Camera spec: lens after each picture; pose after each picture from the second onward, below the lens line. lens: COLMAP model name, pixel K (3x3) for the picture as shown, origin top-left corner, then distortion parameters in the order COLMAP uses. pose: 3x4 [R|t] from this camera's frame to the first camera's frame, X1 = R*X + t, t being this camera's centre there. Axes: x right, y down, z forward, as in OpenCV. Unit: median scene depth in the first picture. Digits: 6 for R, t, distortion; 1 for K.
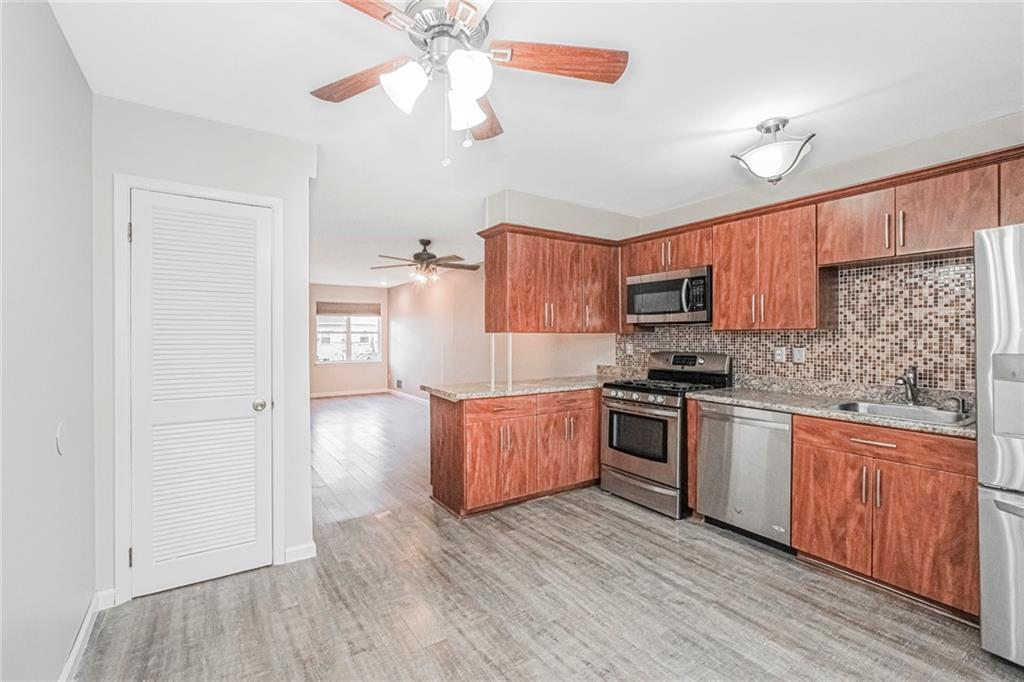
lens RADIAL K [[447.6, 0, 513.0], [0, 447.6, 340.4], [0, 0, 1]] dist [-0.001716, -0.000303]
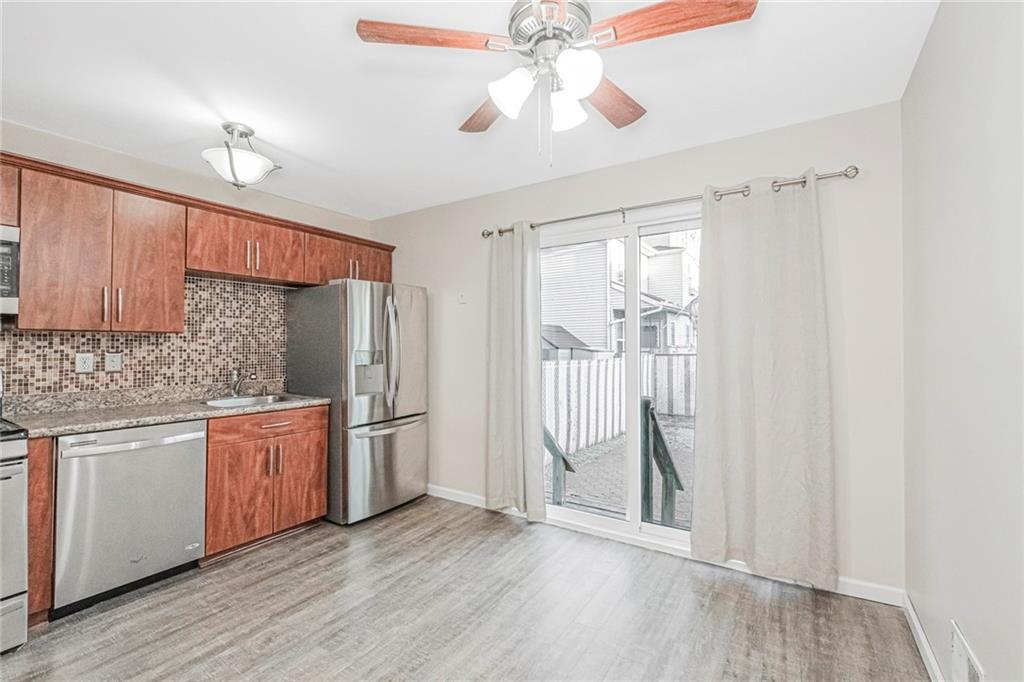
lens RADIAL K [[447.6, 0, 513.0], [0, 447.6, 340.4], [0, 0, 1]] dist [-0.001716, -0.000303]
pose [[-0.399084, 0.009235, 0.916868, -0.531920], [0.008018, 0.999946, -0.006581, 0.003900], [-0.916879, 0.004725, -0.399137, 0.762338]]
